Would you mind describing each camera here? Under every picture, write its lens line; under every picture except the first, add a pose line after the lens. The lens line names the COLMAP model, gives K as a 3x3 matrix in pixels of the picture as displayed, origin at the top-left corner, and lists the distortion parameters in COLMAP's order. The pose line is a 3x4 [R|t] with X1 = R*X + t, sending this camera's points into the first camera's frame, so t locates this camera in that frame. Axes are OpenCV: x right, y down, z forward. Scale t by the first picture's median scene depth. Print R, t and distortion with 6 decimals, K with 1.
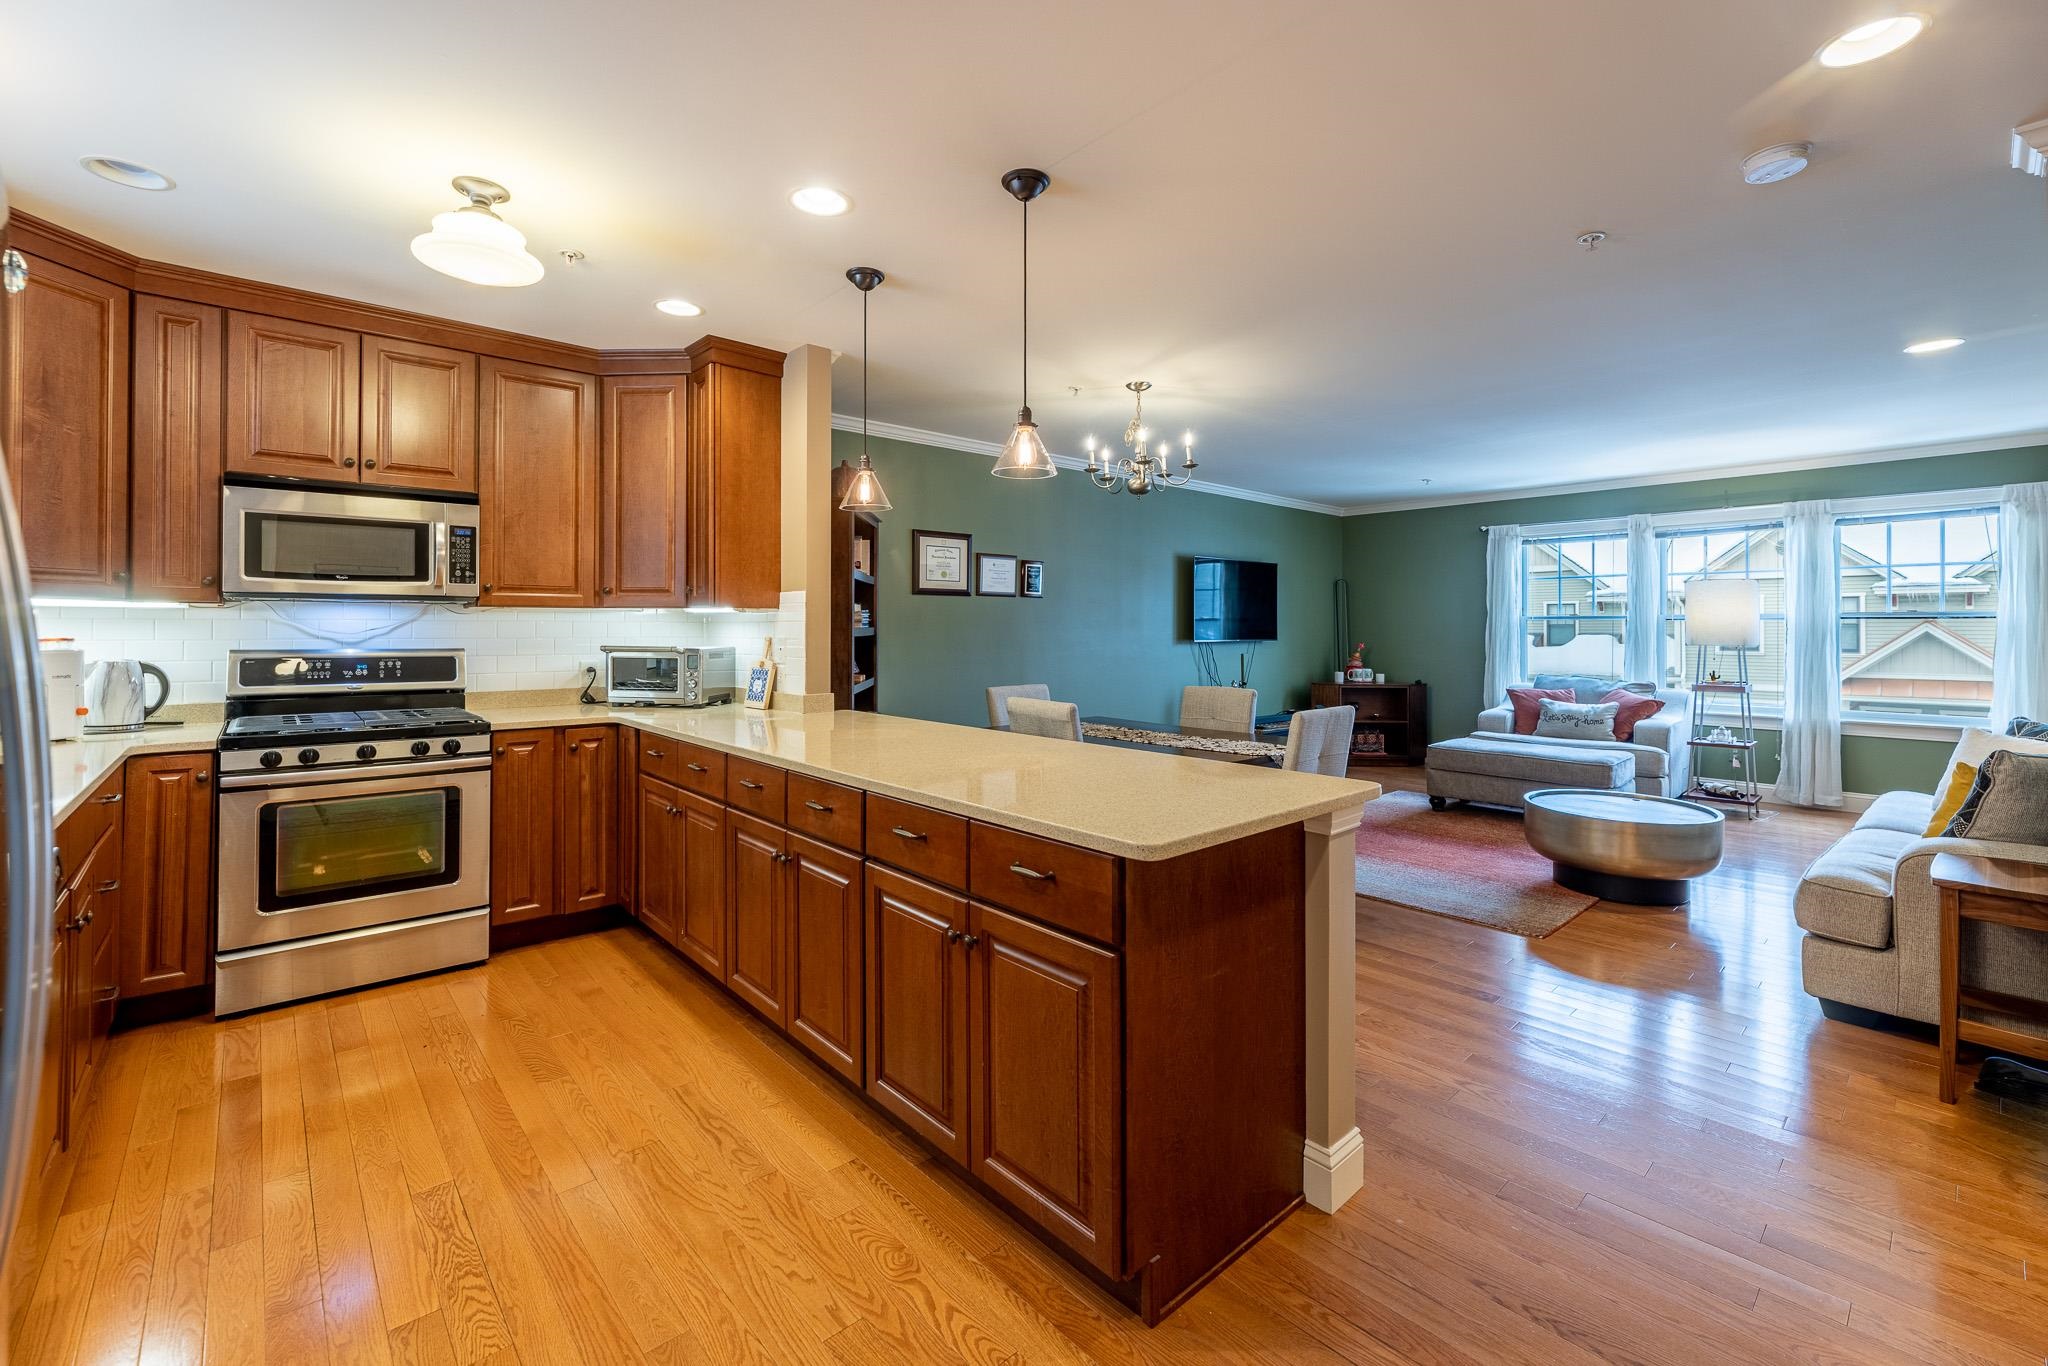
lens RADIAL K [[885.8, 0, 996.3], [0, 885.8, 620.6], [0, 0, 1]] dist [-0.006971, 0.000189]
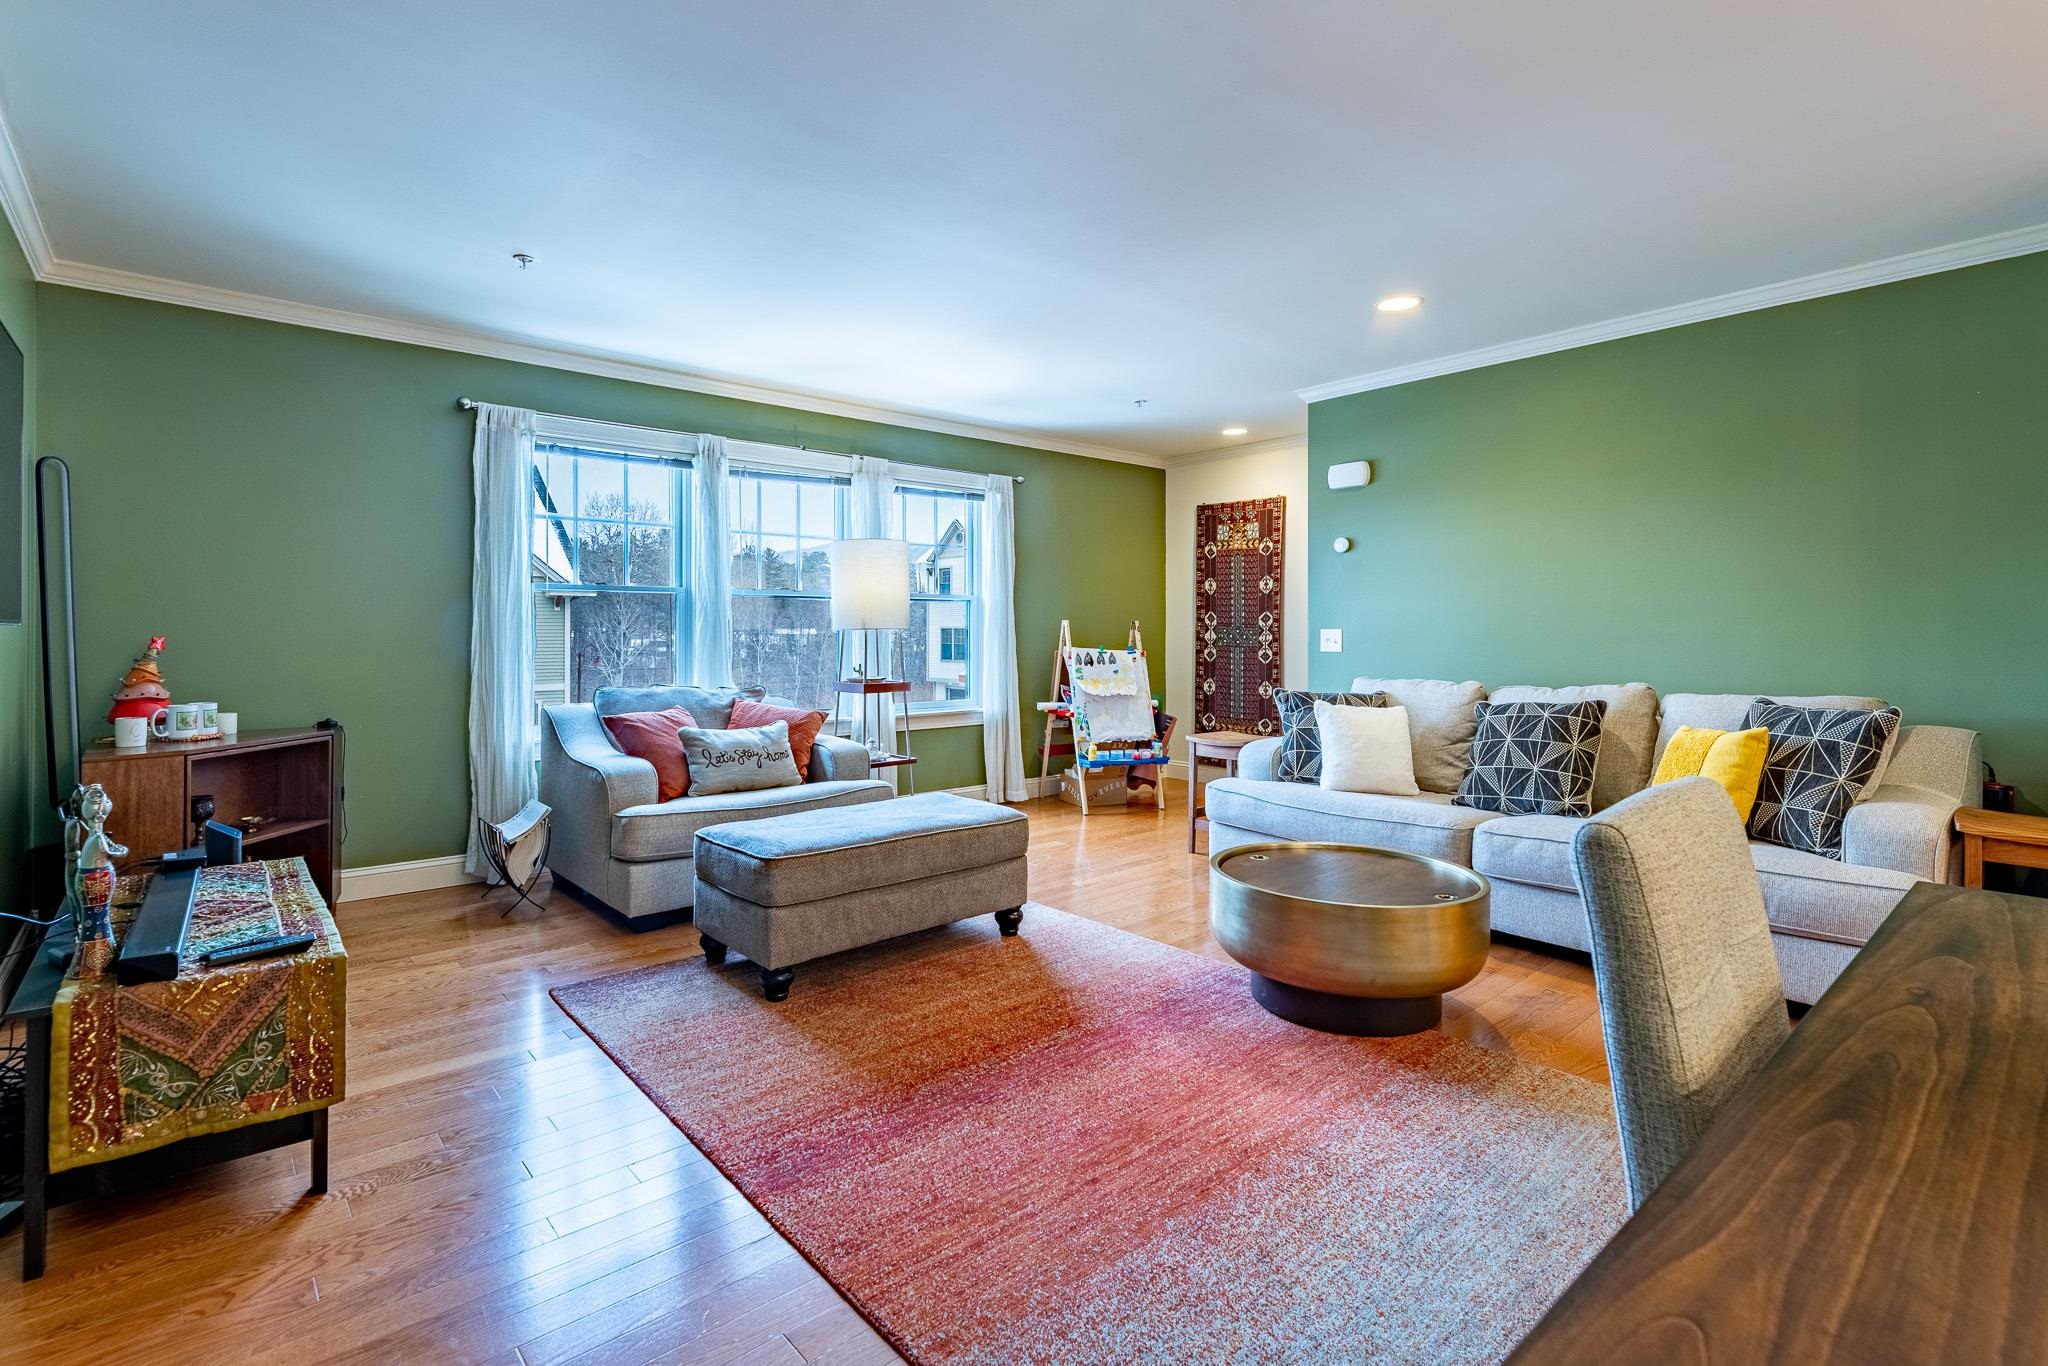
lens RADIAL K [[949.8, 0, 1000.5], [0, 949.8, 638.7], [0, 0, 1]] dist [-0.005700, 0.000894]
pose [[-0.000773, -0.008038, 0.999967, 0.018865], [-0.007432, 0.999940, 0.008032, 0.029276], [-0.999972, -0.007426, -0.000832, 0.910784]]
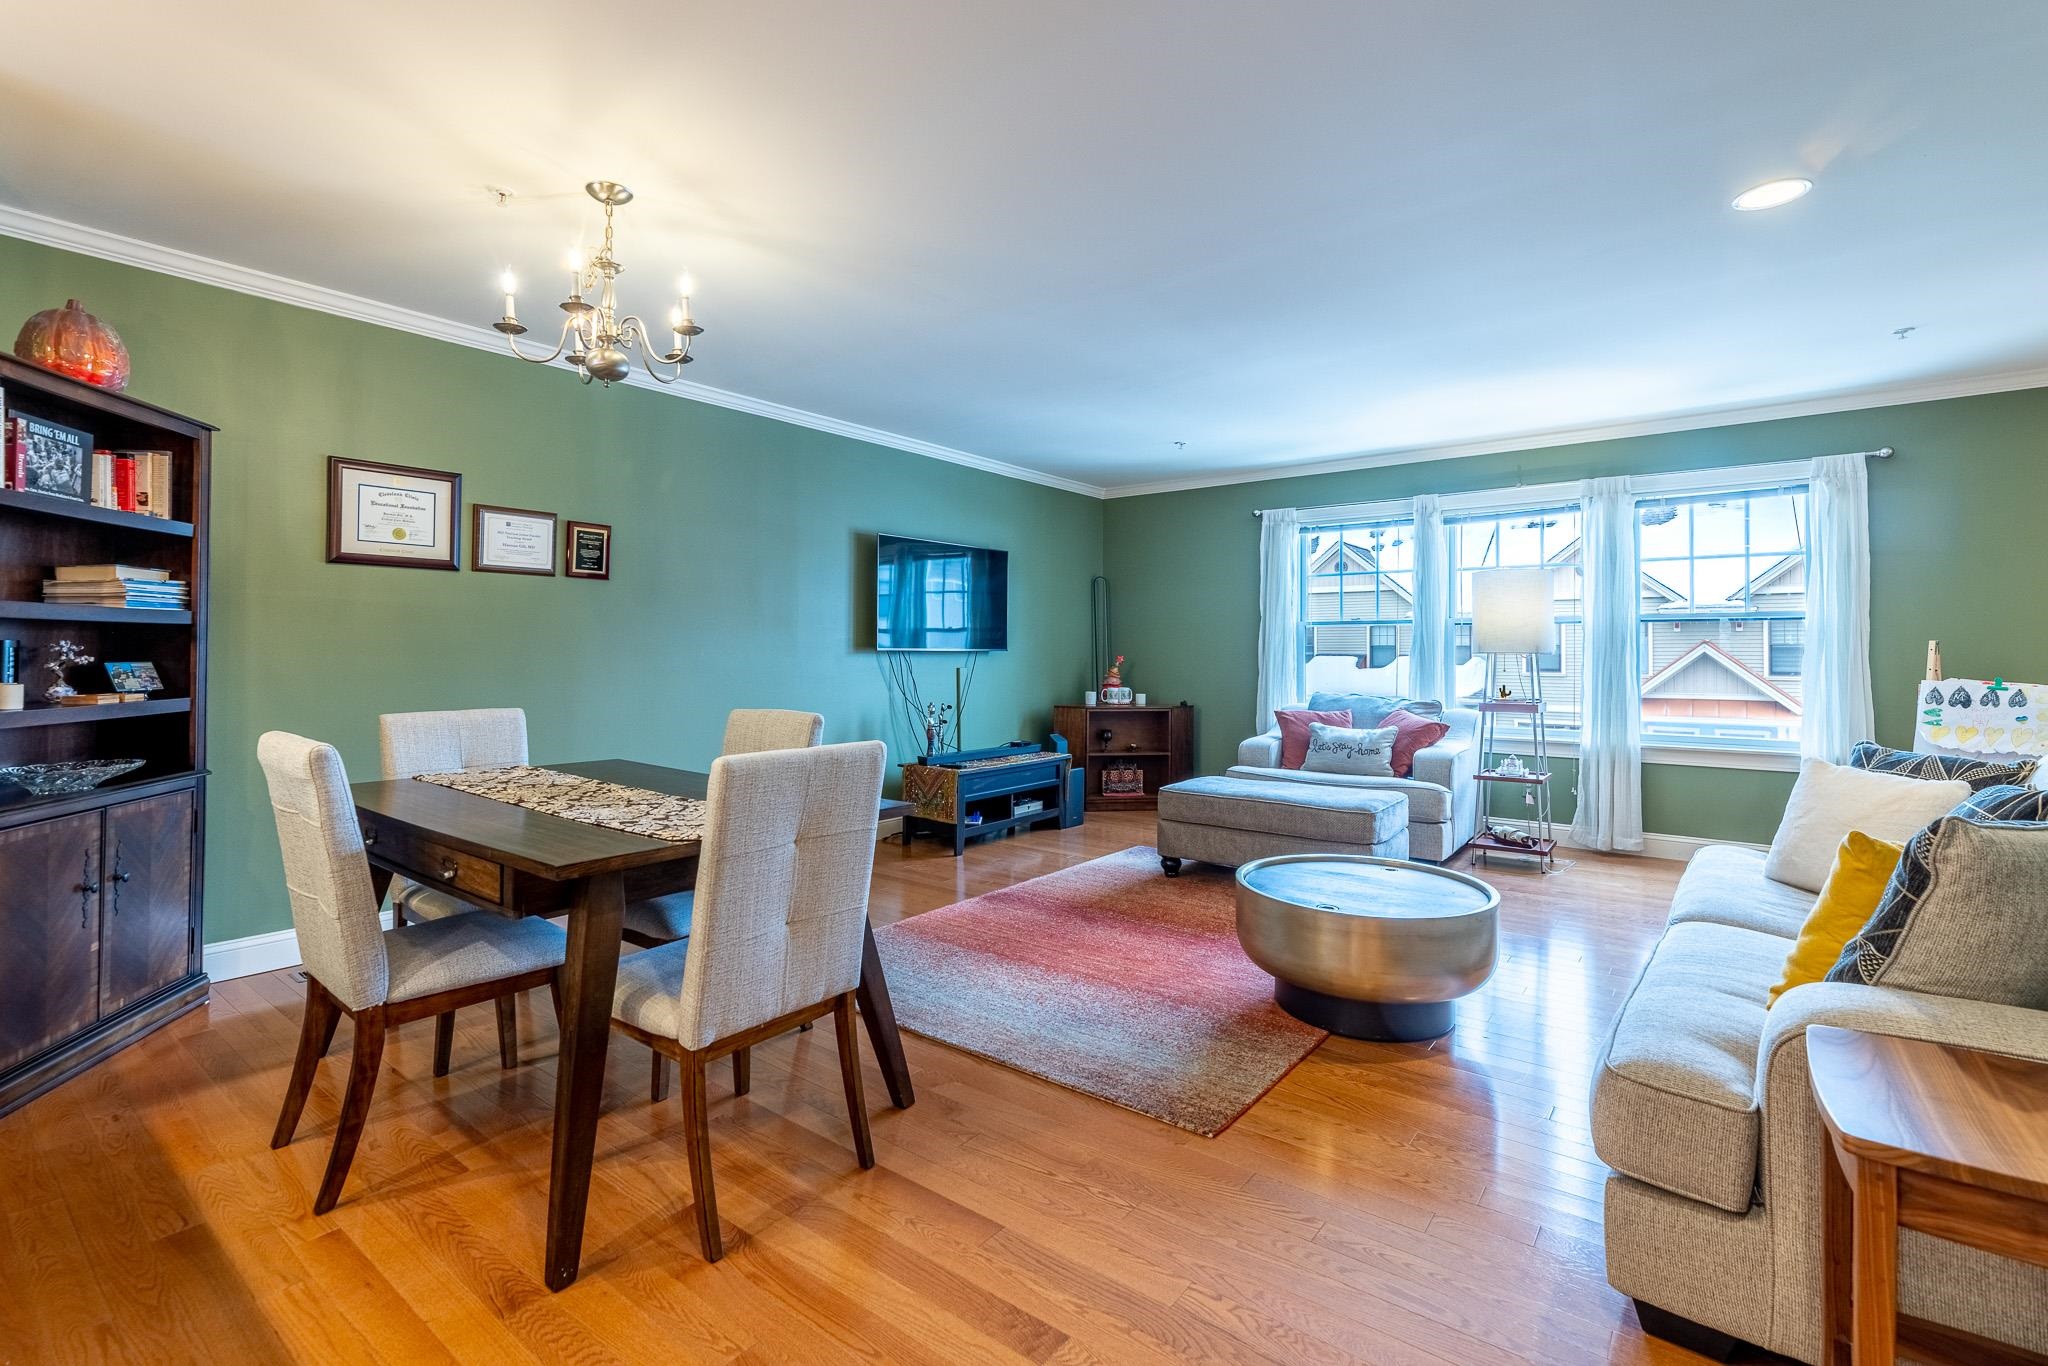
lens RADIAL K [[949.8, 0, 1023.1], [0, 949.8, 640.3], [0, 0, 1]] dist [-0.005700, 0.000894]
pose [[0.980894, 0.004771, 0.194482, 0.226602], [-0.003942, 0.999981, -0.004651, 0.022491], [-0.194501, 0.003795, 0.980895, 0.249822]]
